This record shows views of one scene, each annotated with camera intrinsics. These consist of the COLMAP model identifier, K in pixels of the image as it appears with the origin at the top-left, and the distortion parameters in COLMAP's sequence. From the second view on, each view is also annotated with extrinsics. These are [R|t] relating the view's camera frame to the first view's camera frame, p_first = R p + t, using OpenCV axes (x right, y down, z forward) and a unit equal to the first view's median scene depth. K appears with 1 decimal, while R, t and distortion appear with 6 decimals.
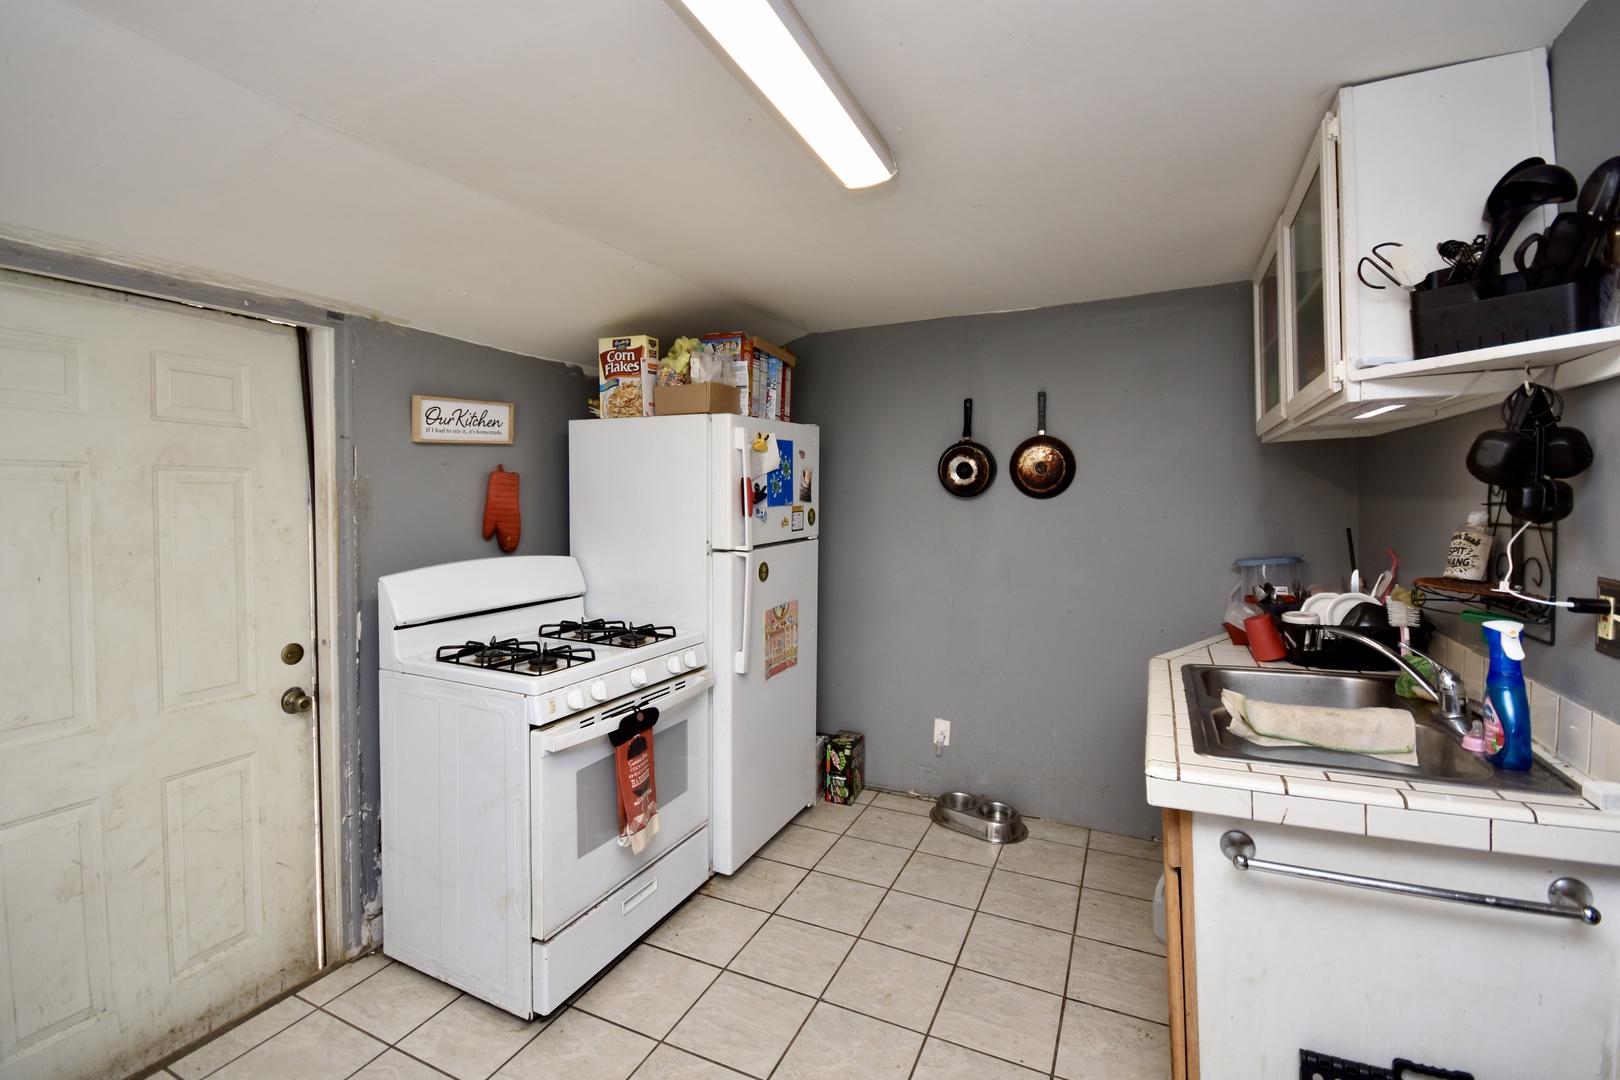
lens RADIAL K [[703.1, 0, 801.4], [0, 703.1, 519.9], [0, 0, 1]] dist [0.001414, -0.009972]
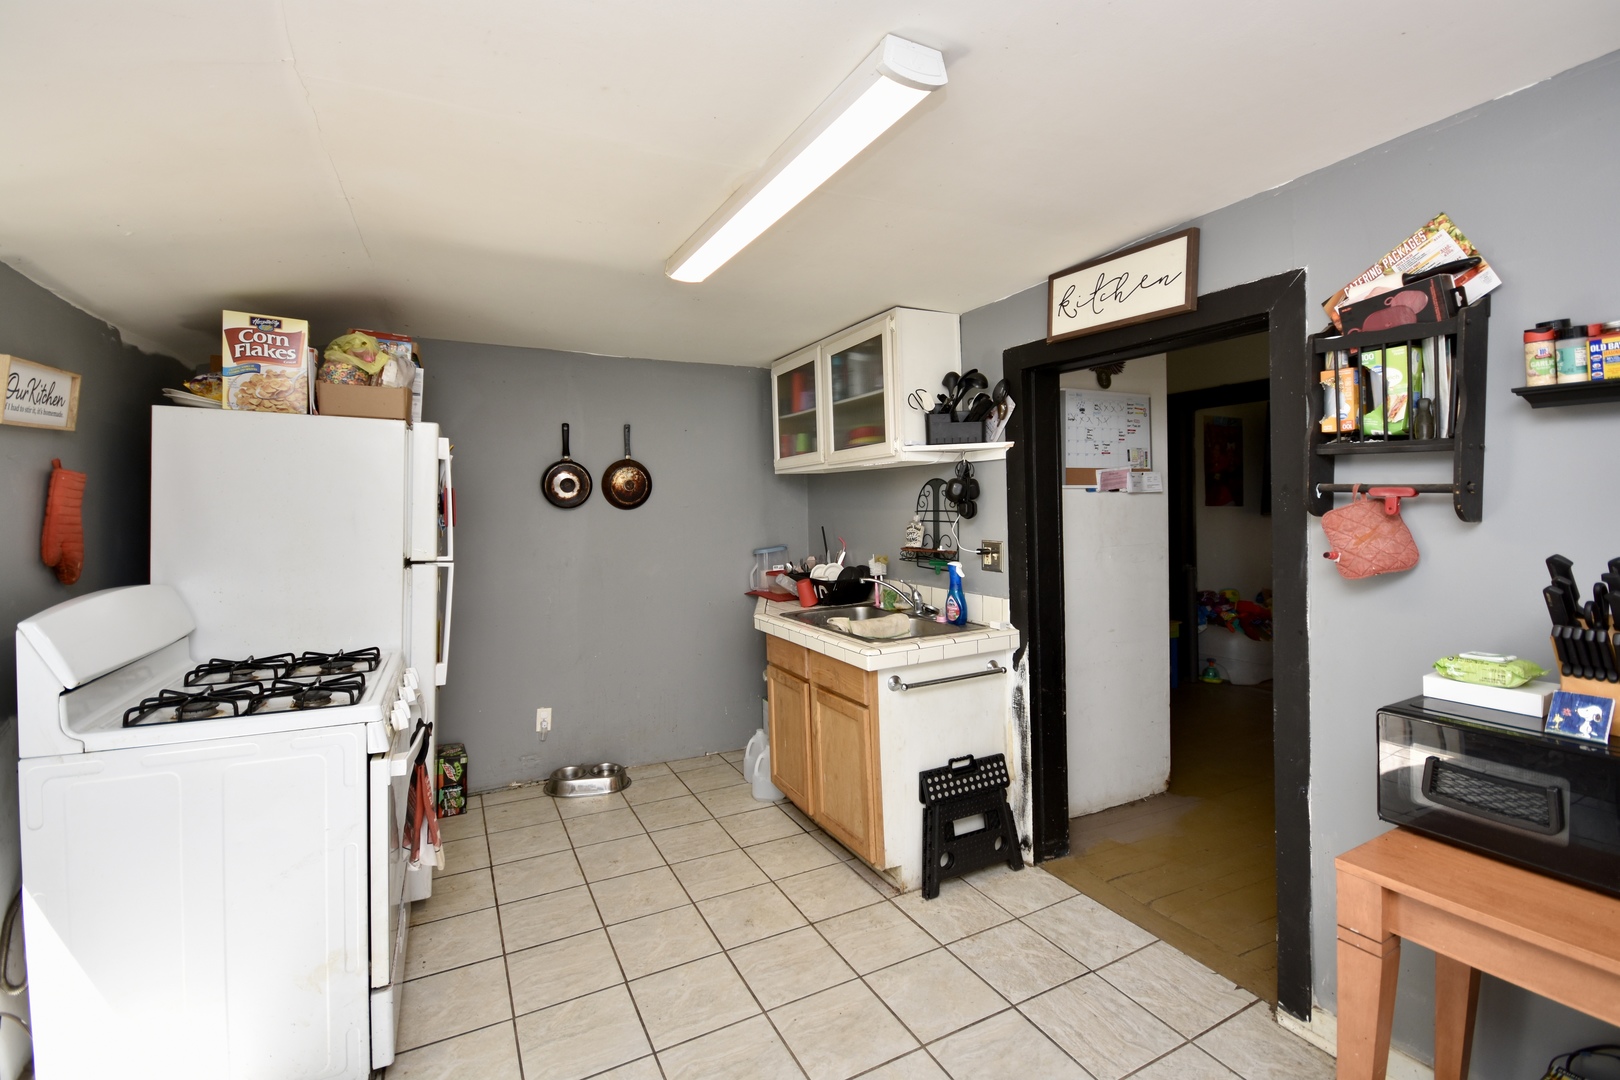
lens RADIAL K [[703.1, 0, 801.4], [0, 703.1, 519.9], [0, 0, 1]] dist [0.001414, -0.009972]
pose [[0.606989, -0.010550, 0.794640, -0.531233], [0.025234, 0.999664, -0.006003, 0.004017], [-0.794309, 0.023696, 0.607051, -0.006651]]
